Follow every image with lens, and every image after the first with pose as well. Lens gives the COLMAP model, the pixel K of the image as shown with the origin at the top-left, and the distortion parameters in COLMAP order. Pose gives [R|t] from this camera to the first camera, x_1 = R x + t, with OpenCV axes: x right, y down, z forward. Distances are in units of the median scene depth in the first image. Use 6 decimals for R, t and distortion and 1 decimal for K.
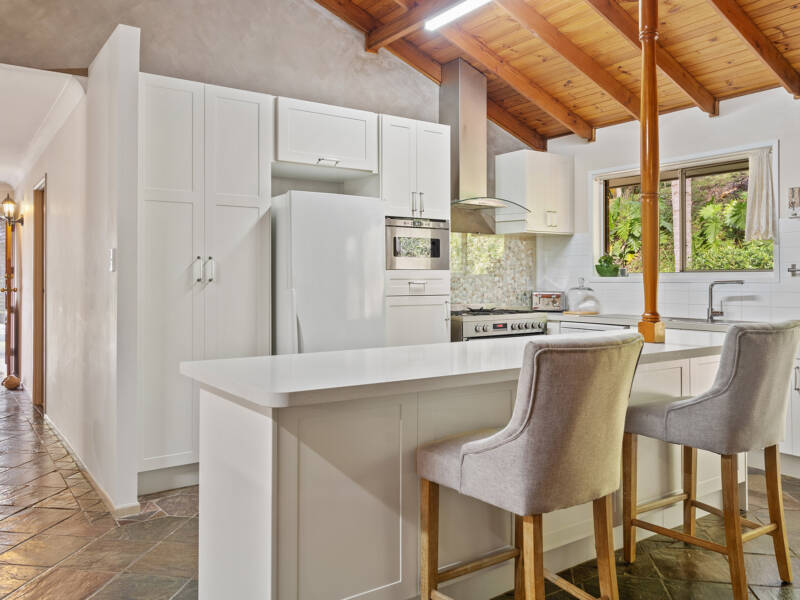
lens RADIAL K [[644.2, 0, 399.9], [0, 644.2, 283.8], [0, 0, 1]] dist [0.005459, 0.005029]
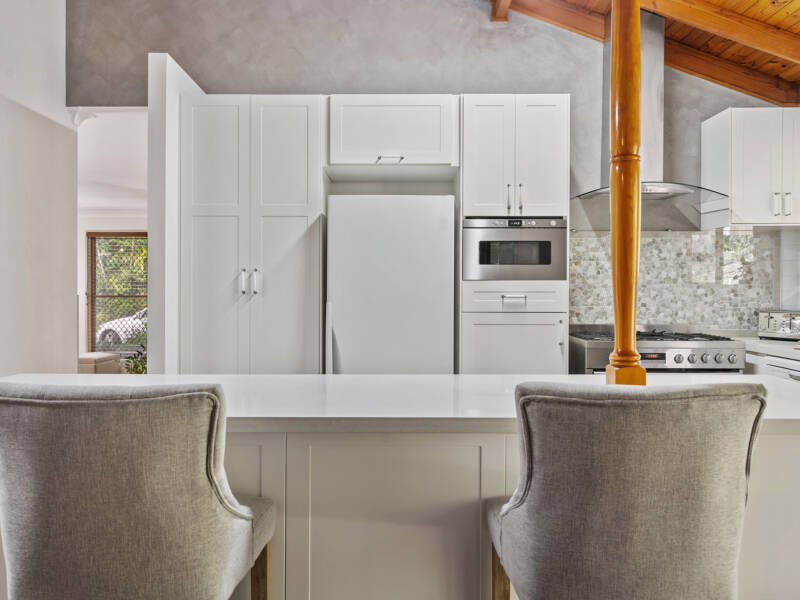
lens RADIAL K [[657.1, 0, 400.0], [0, 657.1, 300.0], [0, 0, 1]] dist [0.005097, -0.001171]
pose [[0.815503, 0.012688, -0.578614, 0.383547], [-0.006307, 0.999895, 0.013037, -0.006992], [0.578719, -0.006983, 0.815497, 0.245067]]
